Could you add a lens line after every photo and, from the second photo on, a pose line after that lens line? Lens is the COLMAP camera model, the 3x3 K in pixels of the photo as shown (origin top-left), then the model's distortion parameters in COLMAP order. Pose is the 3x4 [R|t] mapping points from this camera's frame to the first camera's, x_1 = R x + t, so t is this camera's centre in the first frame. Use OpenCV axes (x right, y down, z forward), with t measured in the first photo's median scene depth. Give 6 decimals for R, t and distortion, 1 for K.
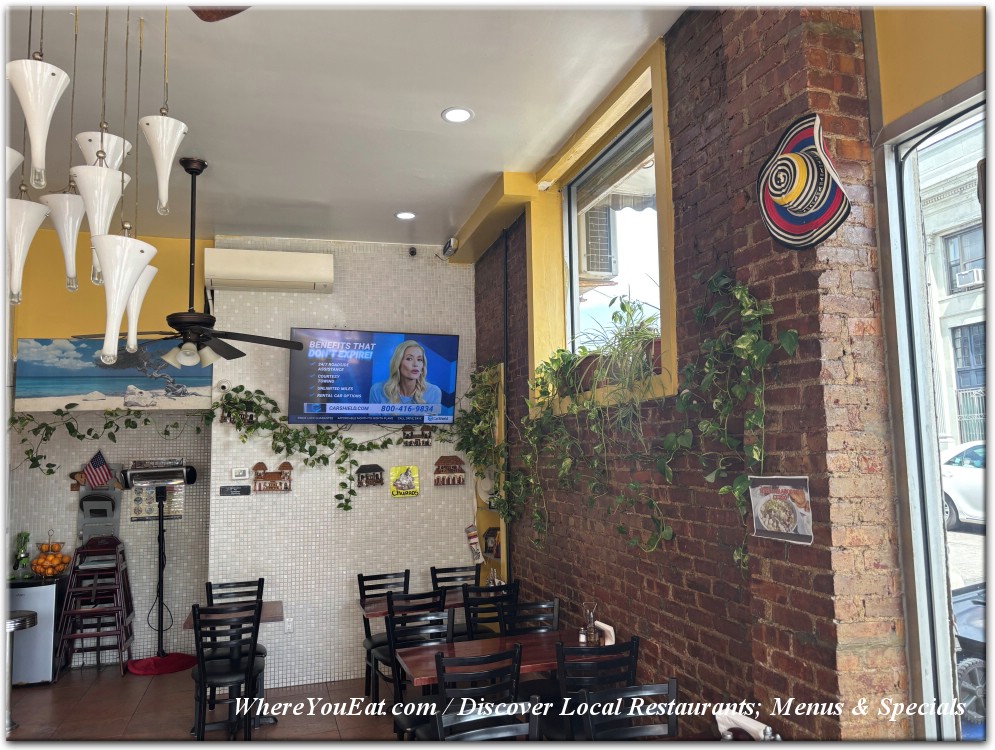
lens RADIAL K [[741.1, 0, 504.1], [0, 741.1, 375.2], [0, 0, 1]] dist [0.030028, -0.023452]
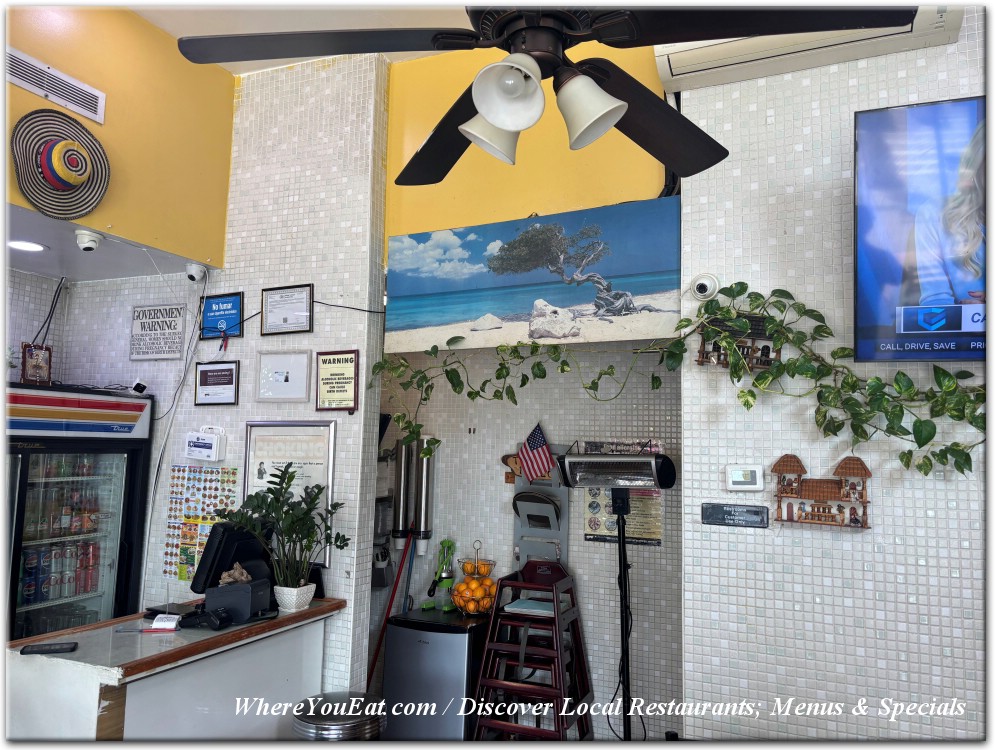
lens RADIAL K [[741.1, 0, 500.2], [0, 741.1, 369.5], [0, 0, 1]] dist [0.030028, -0.023452]
pose [[0.752590, -0.027518, -0.657914, -0.167264], [0.033751, 0.999425, -0.003194, 0.063016], [0.657624, -0.019801, 0.753086, 0.562065]]
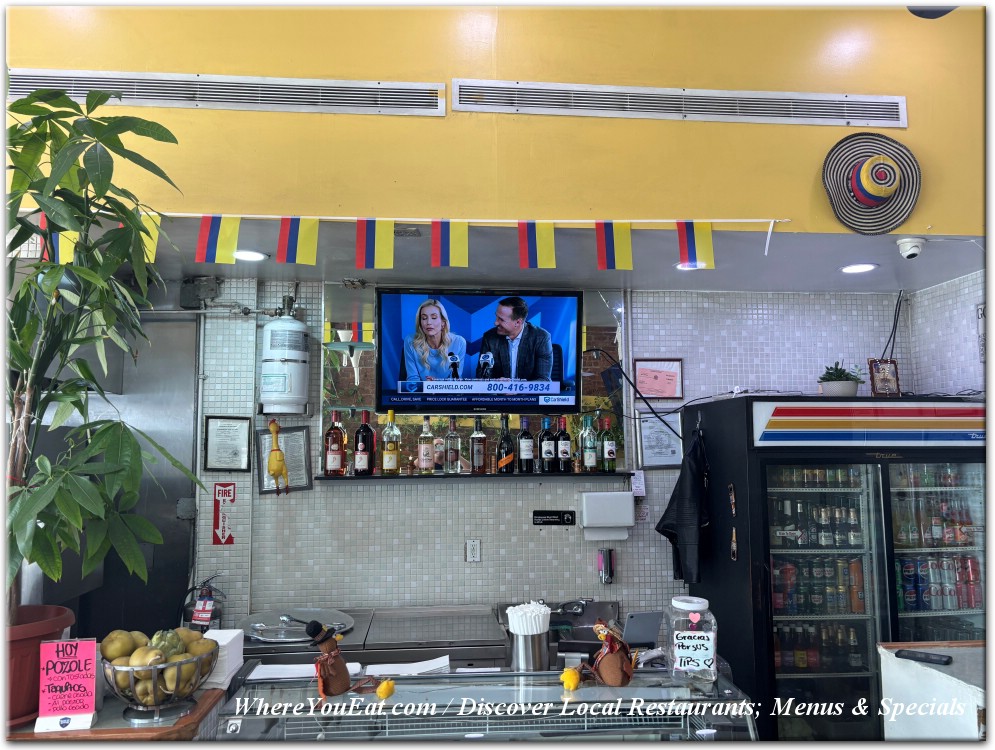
lens RADIAL K [[741.1, 0, 495.8], [0, 741.1, 378.9], [0, 0, 1]] dist [0.030028, -0.023452]
pose [[-0.205060, -0.070940, -0.976175, -0.173955], [0.123863, 0.987470, -0.097780, 0.085306], [0.970880, -0.140963, -0.193704, 0.660742]]
